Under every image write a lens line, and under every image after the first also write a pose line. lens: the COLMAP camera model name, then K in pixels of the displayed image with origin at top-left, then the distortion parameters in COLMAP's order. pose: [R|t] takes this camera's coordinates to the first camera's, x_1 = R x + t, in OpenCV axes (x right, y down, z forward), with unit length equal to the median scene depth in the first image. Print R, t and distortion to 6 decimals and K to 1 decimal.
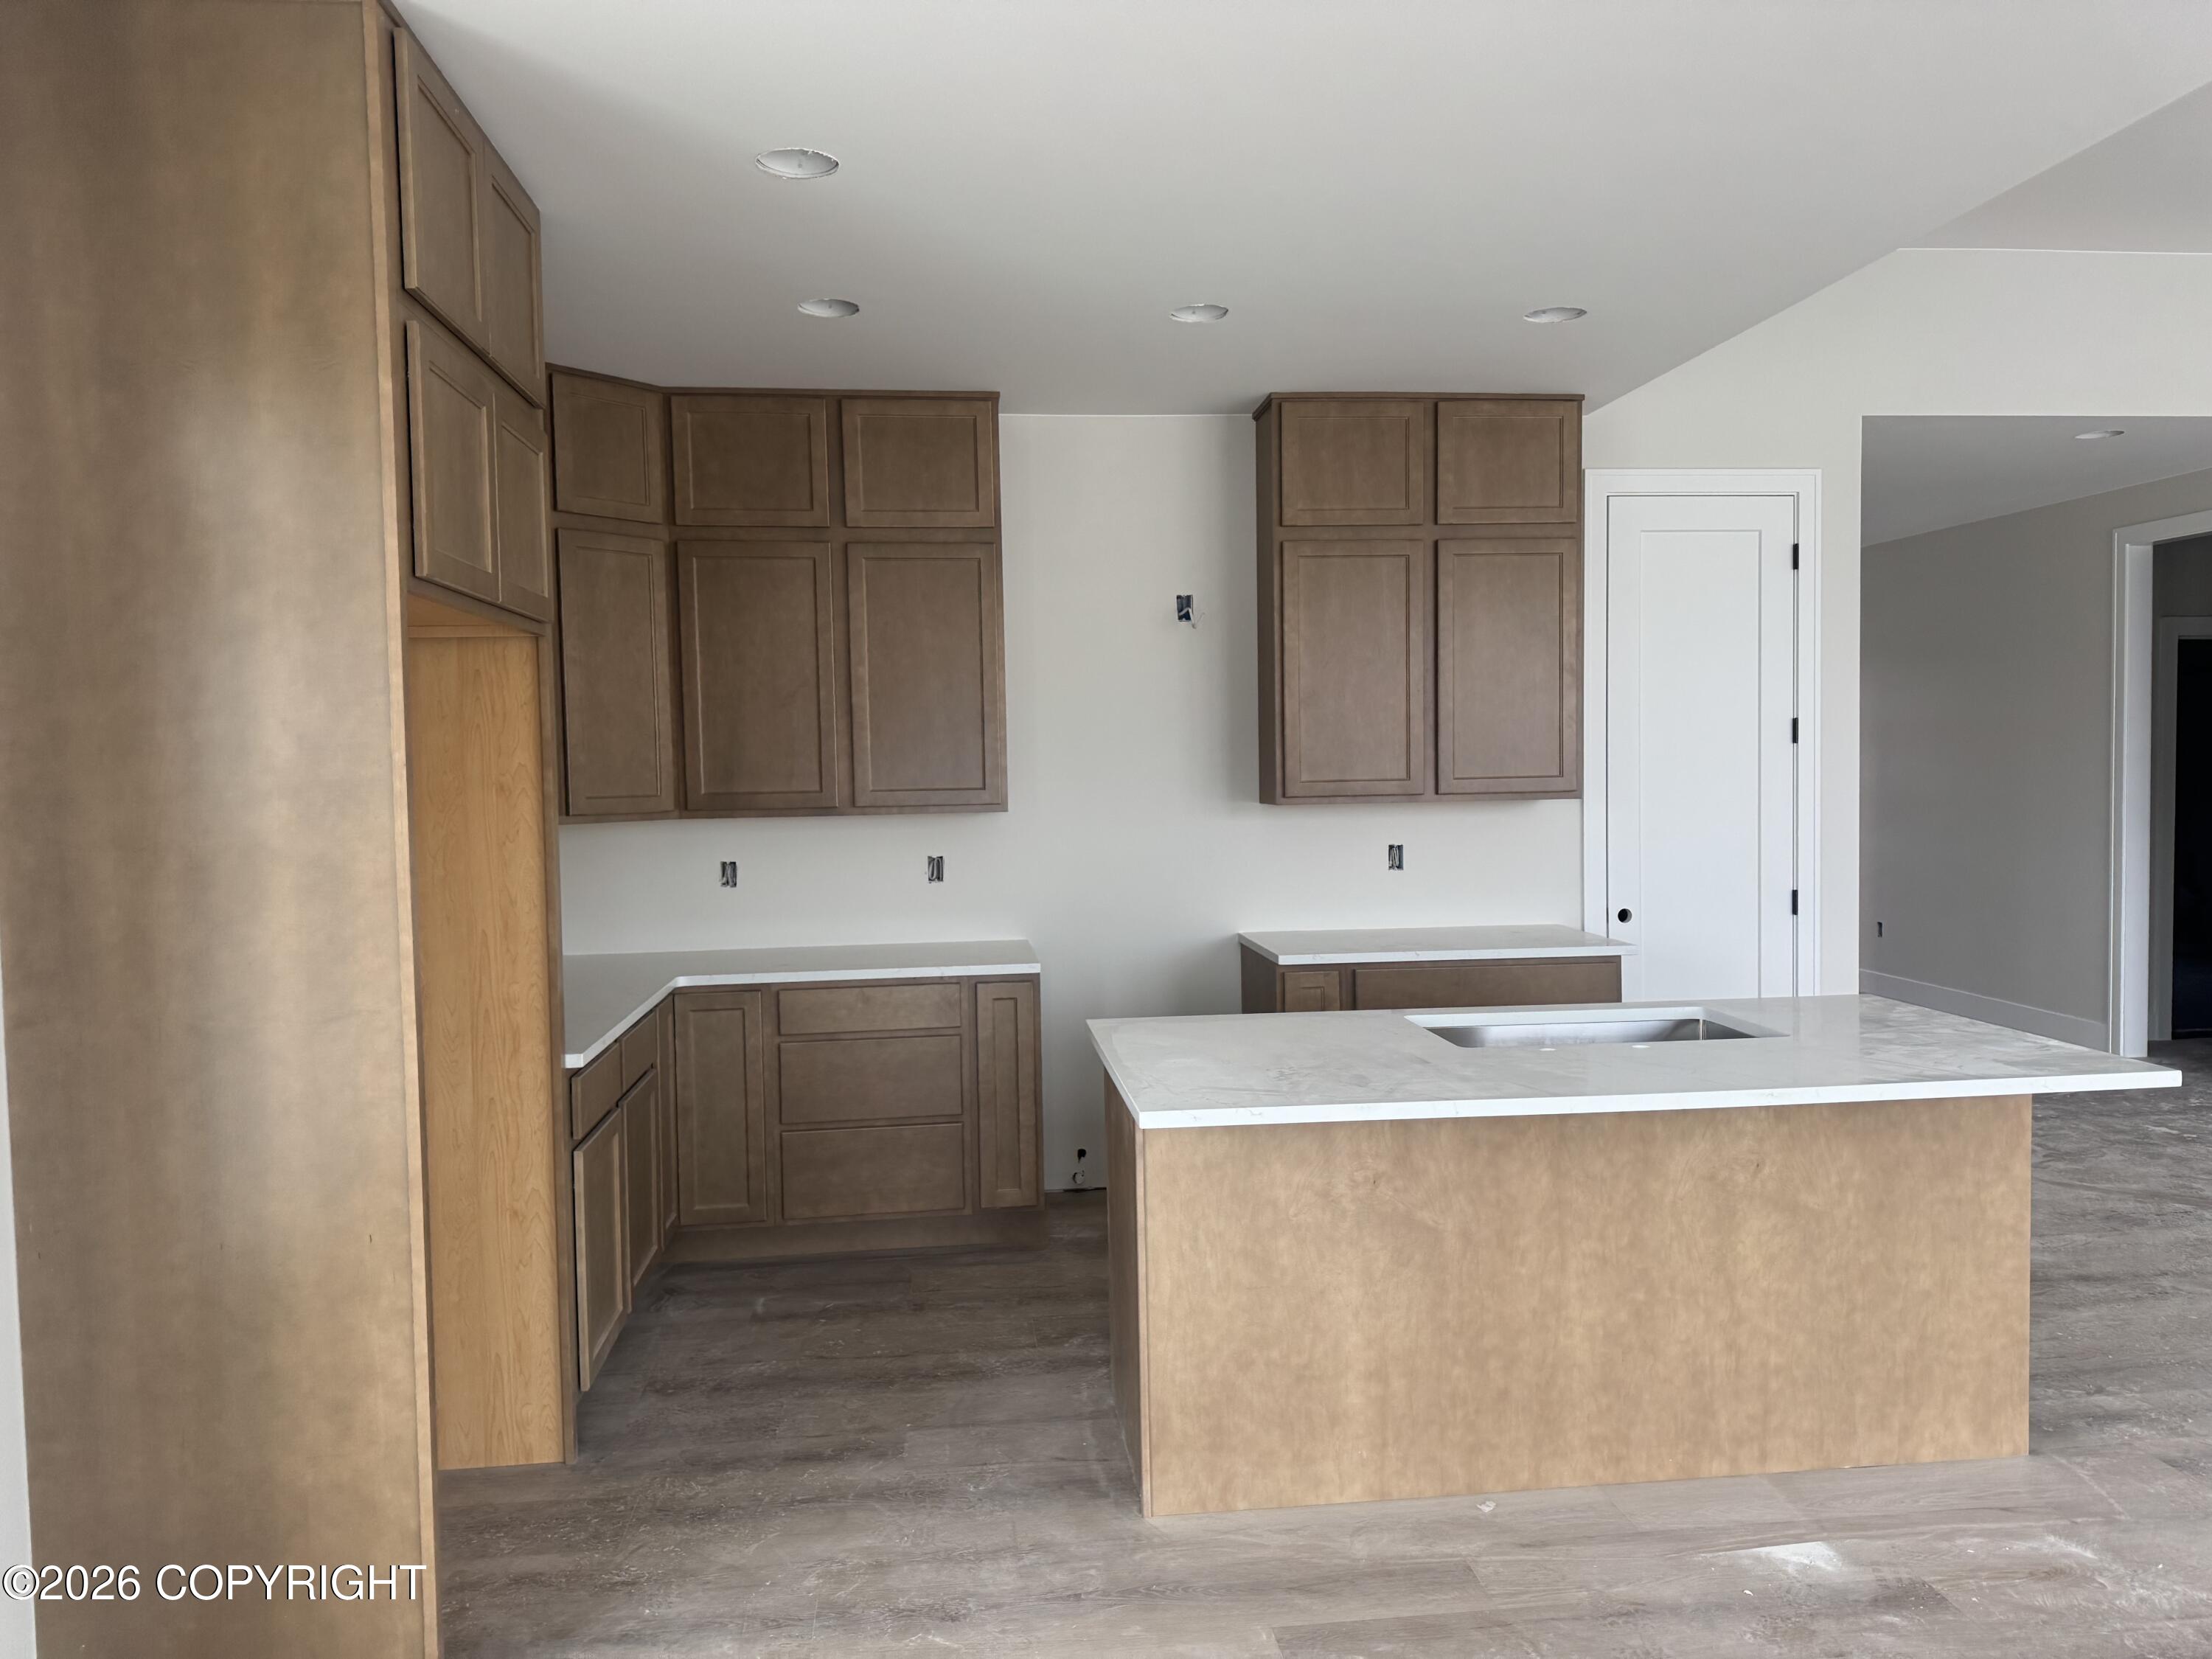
lens RADIAL K [[1536.1, 0, 1114.0], [0, 1536.1, 820.6], [0, 0, 1]] dist [0.037556, -0.009866]
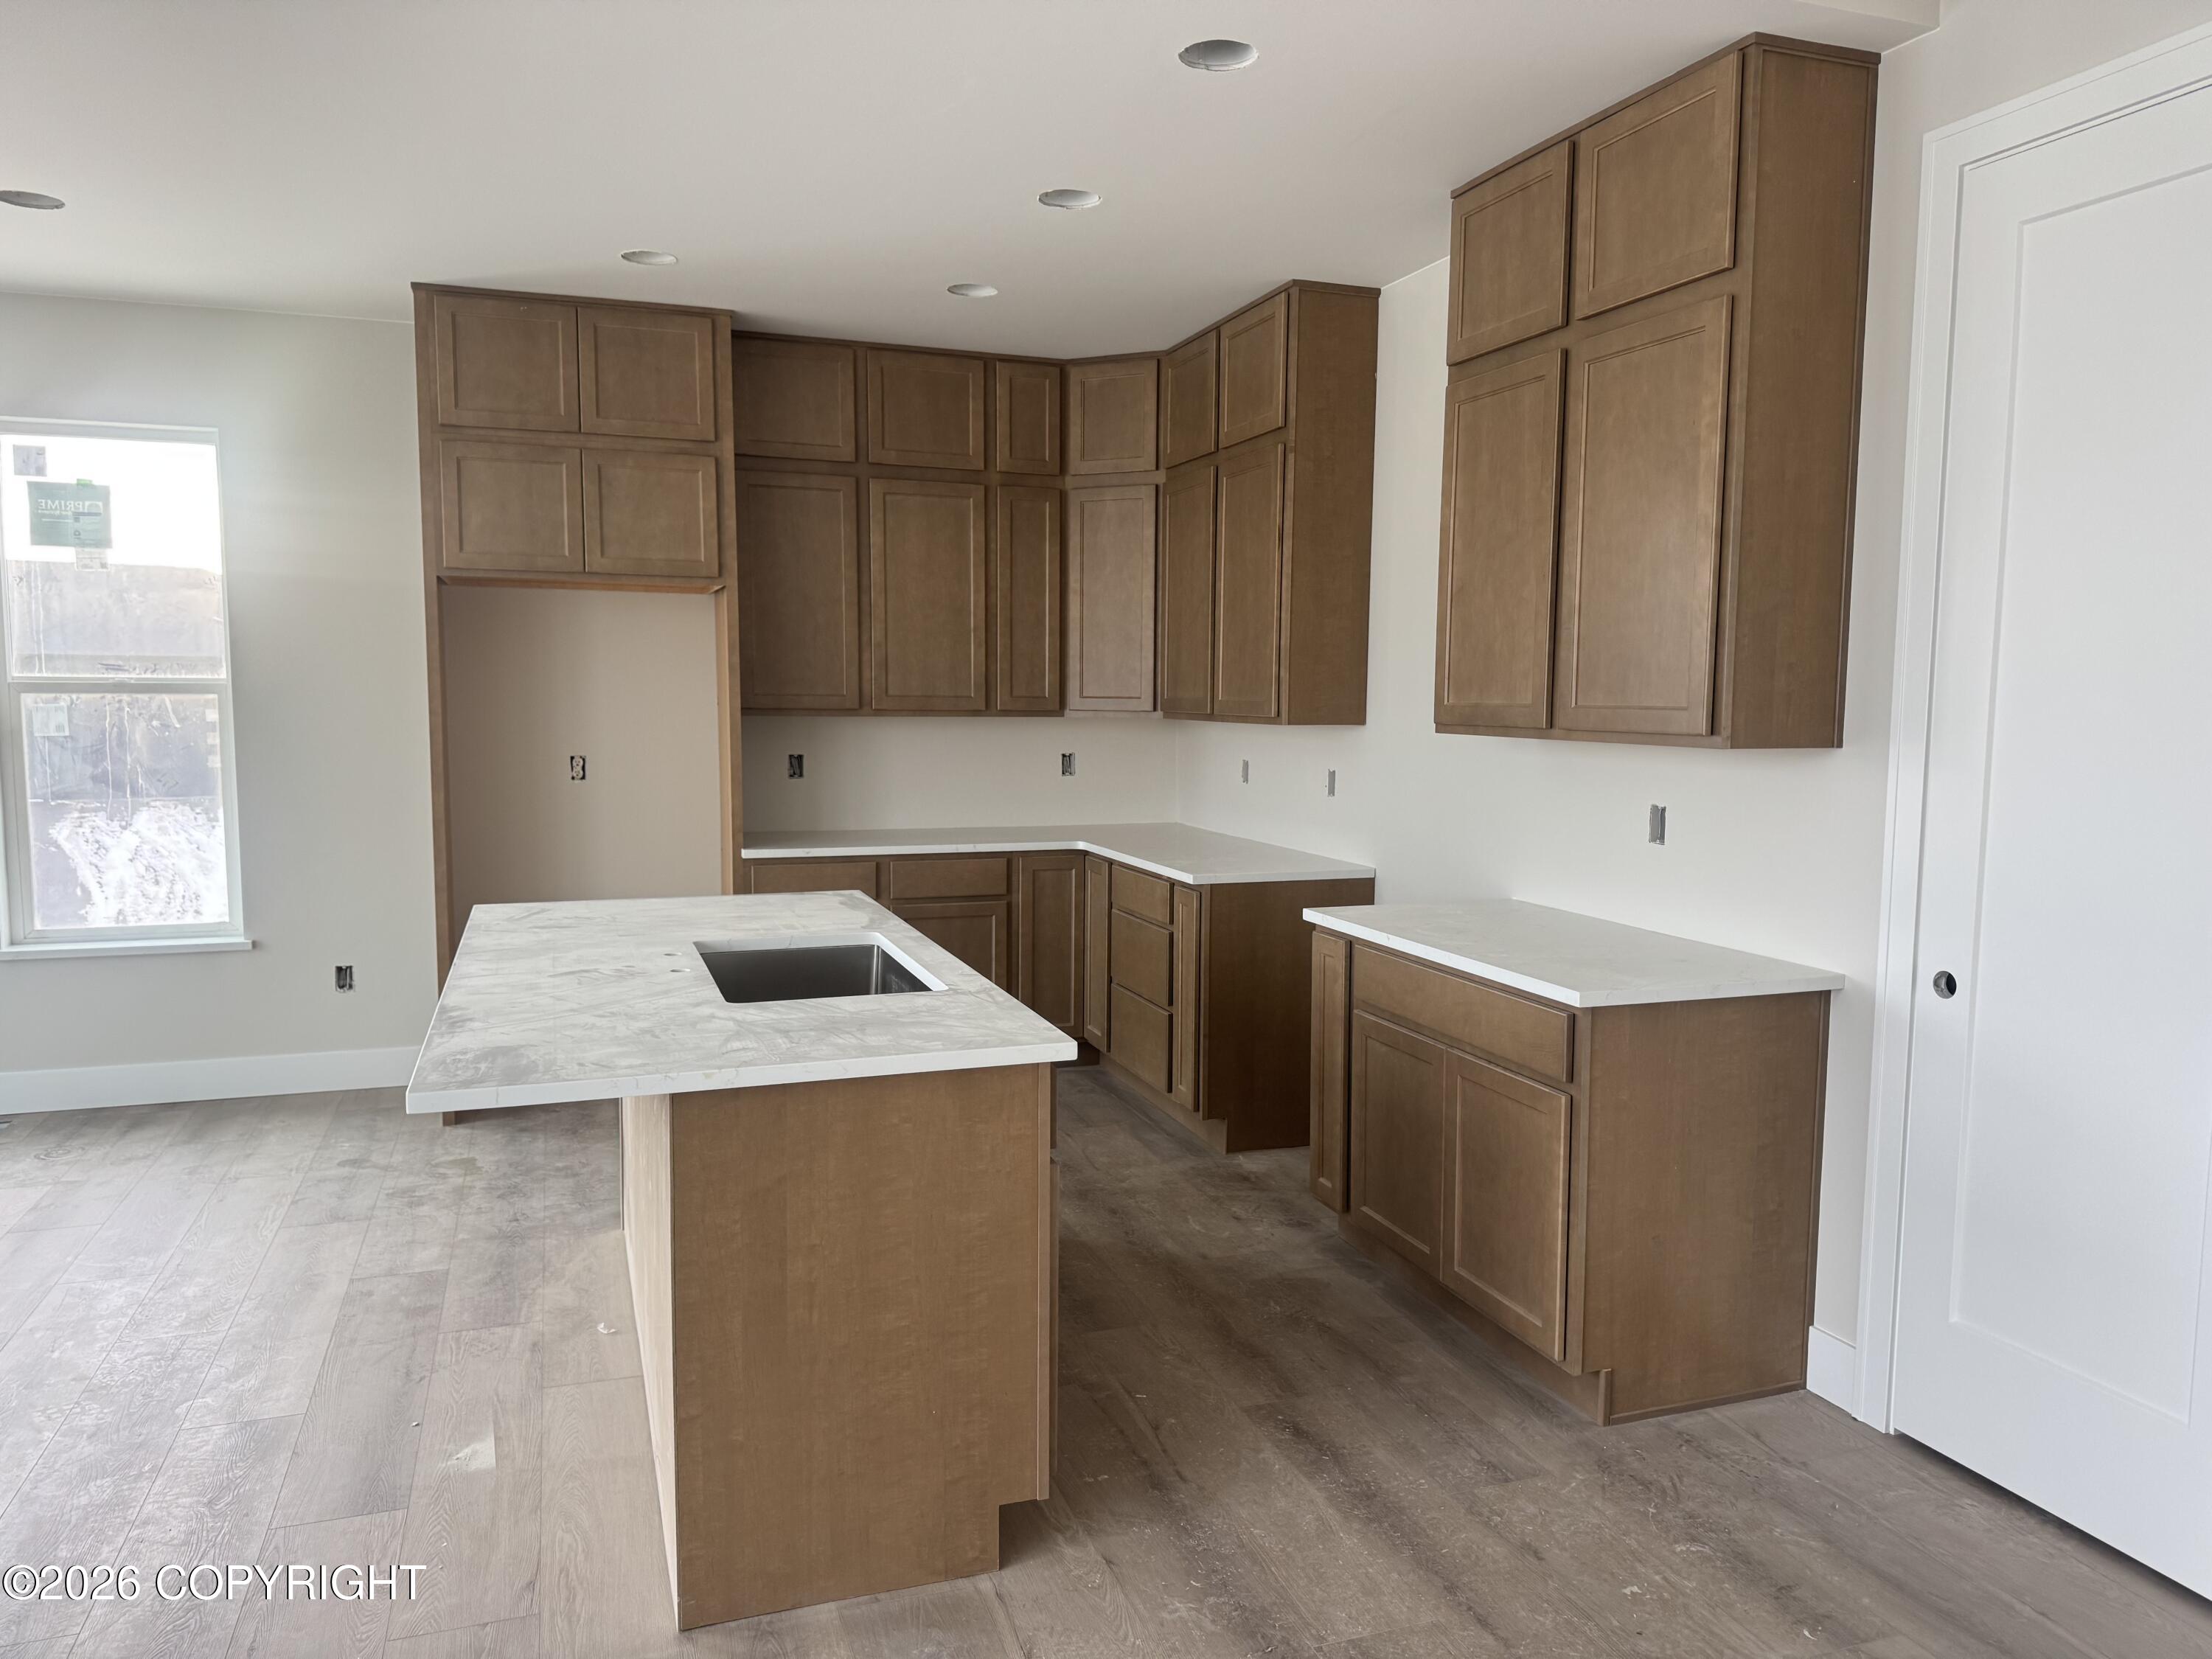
lens RADIAL K [[1536.1, 0, 1119.3], [0, 1536.1, 838.0], [0, 0, 1]] dist [0.037556, -0.009866]
pose [[0.240664, 0.115532, -0.963708, 0.910376], [-0.046990, 0.993113, 0.107322, -0.036880], [0.969470, 0.019456, 0.244436, 0.709233]]
